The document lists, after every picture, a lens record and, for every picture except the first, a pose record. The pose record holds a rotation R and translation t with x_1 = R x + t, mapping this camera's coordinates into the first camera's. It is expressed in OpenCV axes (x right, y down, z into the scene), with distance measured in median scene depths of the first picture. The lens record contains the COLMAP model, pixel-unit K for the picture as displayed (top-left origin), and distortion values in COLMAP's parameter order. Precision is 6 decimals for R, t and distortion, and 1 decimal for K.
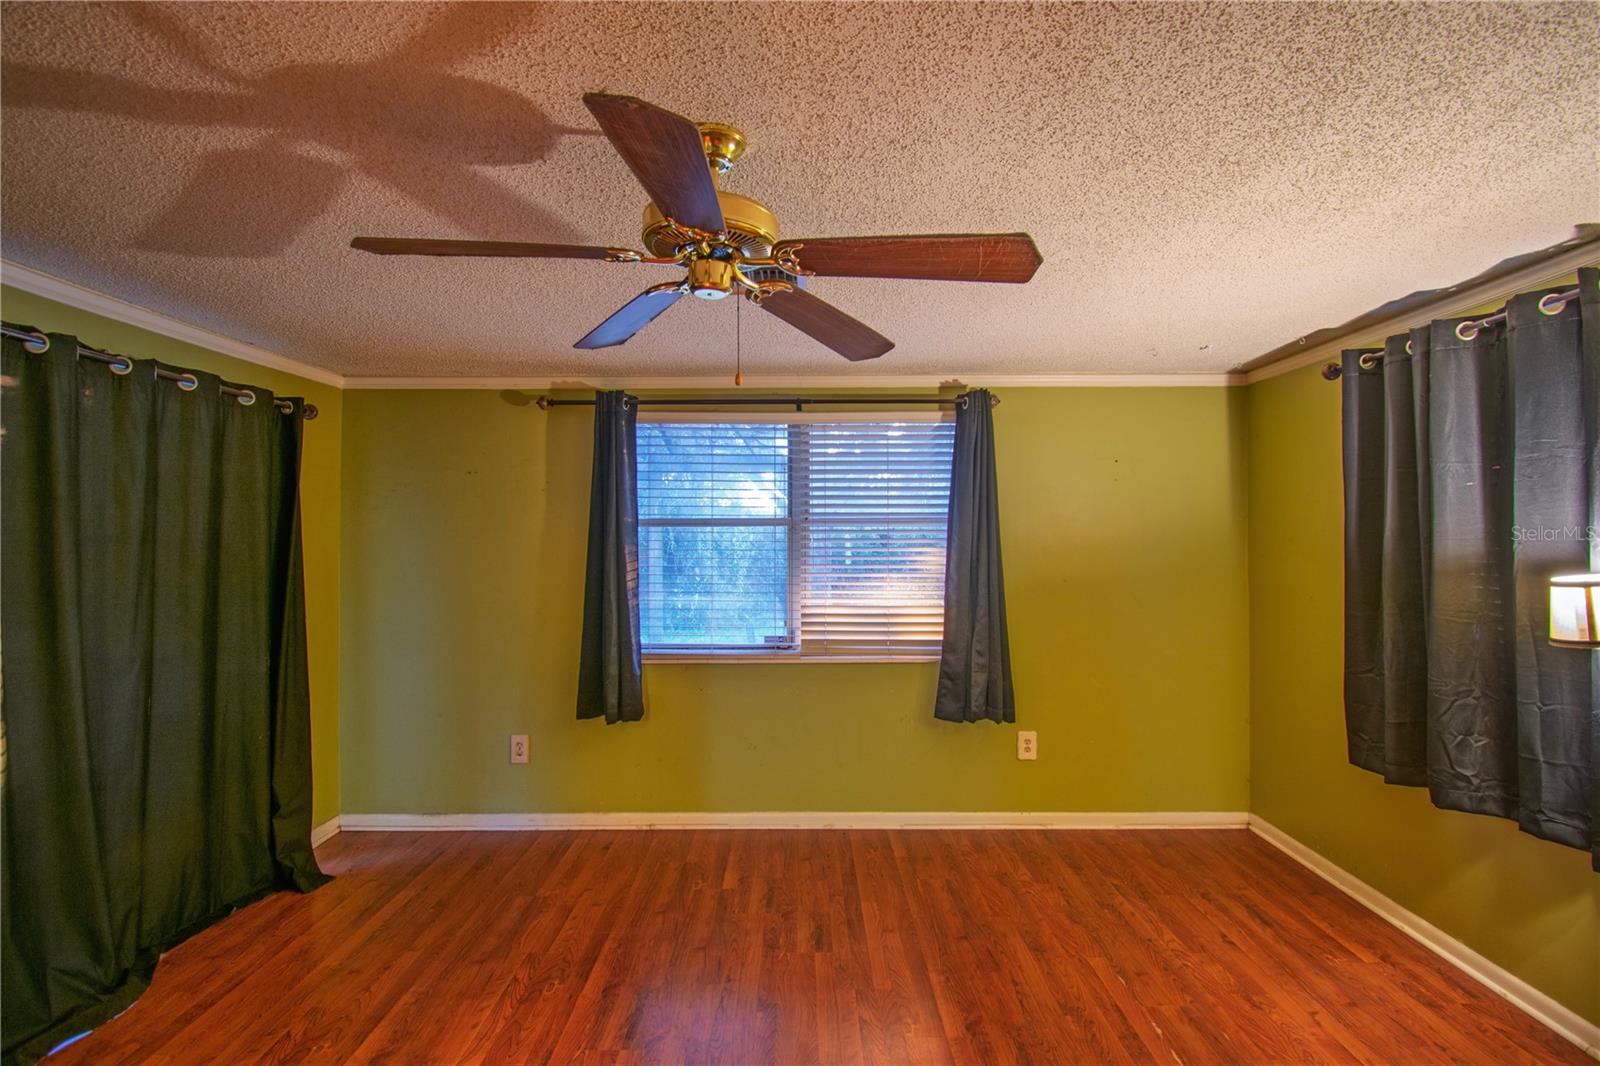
lens RADIAL K [[724.7, 0, 800.0], [0, 724.7, 533.0], [0, 0, 1]] dist [0.022700, -0.028546]
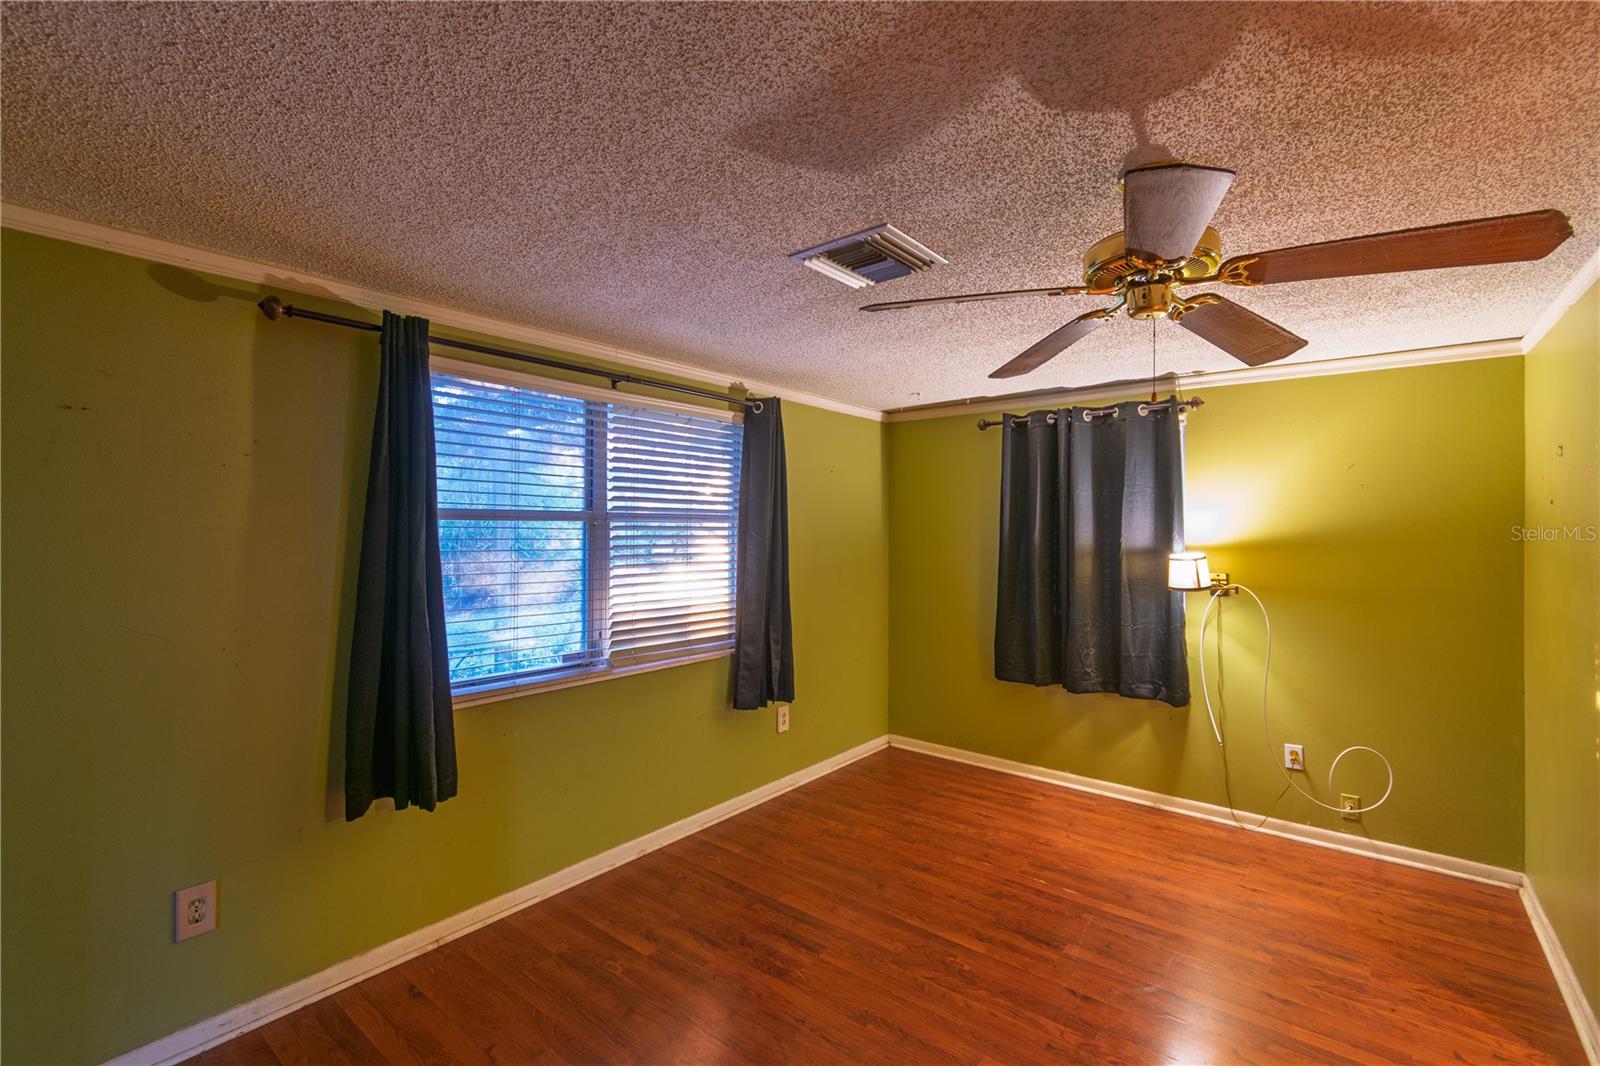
lens RADIAL K [[702.4, 0, 800.0], [0, 702.4, 533.0], [0, 0, 1]] dist [0.000837, -0.000319]
pose [[0.630155, 0.000002, 0.776469, -0.526378], [-0.007134, 0.999958, 0.005787, -0.001953], [-0.776436, -0.009186, 0.630129, 0.304024]]
